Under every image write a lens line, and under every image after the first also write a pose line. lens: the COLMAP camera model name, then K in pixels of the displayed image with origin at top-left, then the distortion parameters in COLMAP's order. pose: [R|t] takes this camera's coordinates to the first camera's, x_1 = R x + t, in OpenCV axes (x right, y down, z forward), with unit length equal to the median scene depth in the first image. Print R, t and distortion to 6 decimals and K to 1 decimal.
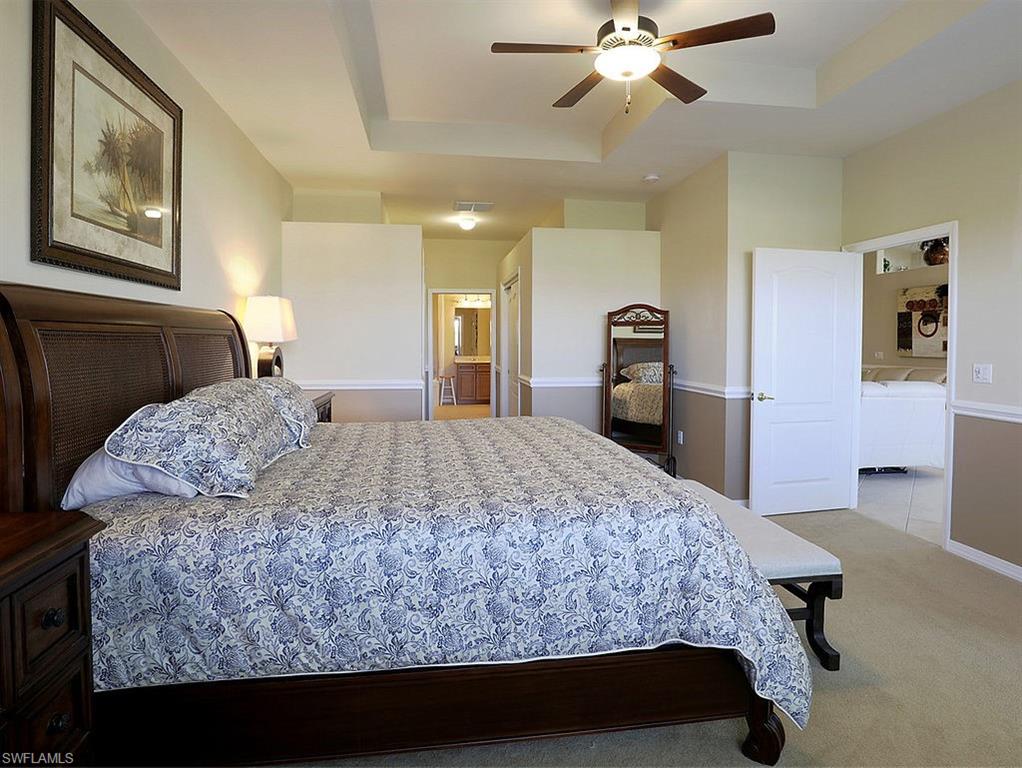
lens RADIAL K [[561.2, 0, 509.4], [0, 561.2, 381.7], [0, 0, 1]] dist [-0.040830, 0.008541]
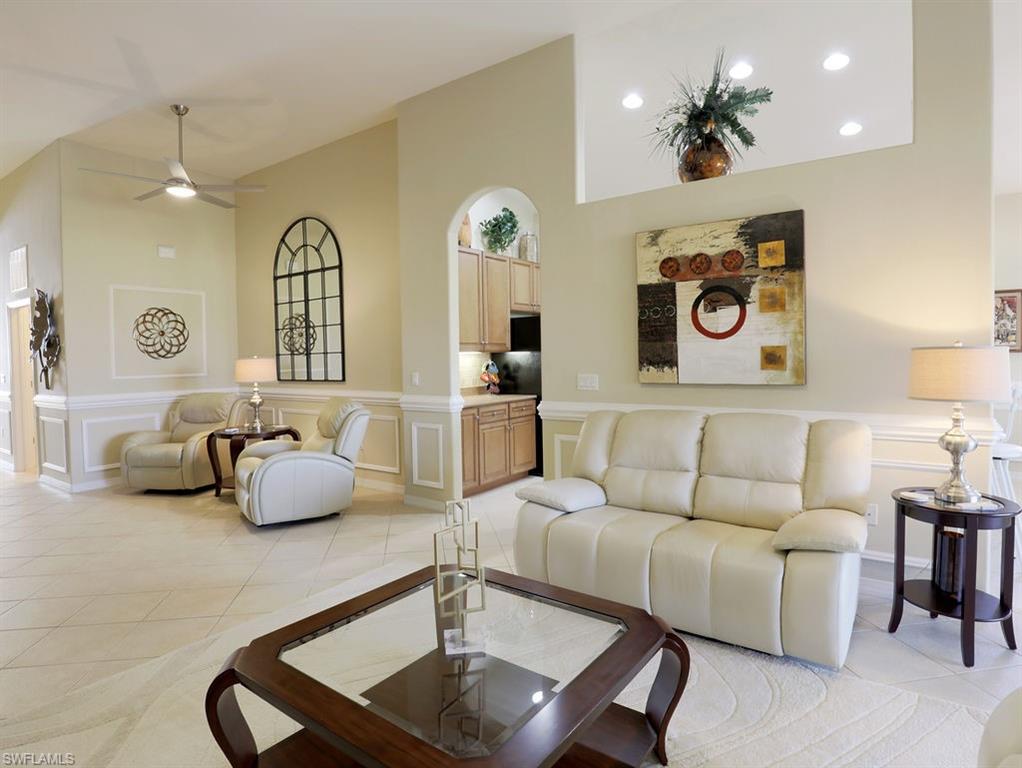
lens RADIAL K [[561.2, 0, 499.4], [0, 561.2, 370.4], [0, 0, 1]] dist [-0.040830, 0.008541]
pose [[0.705860, -0.031608, 0.707646, 0.317546], [0.066411, 0.997557, -0.021686, -0.056756], [-0.705232, 0.062302, 0.706234, 0.792585]]
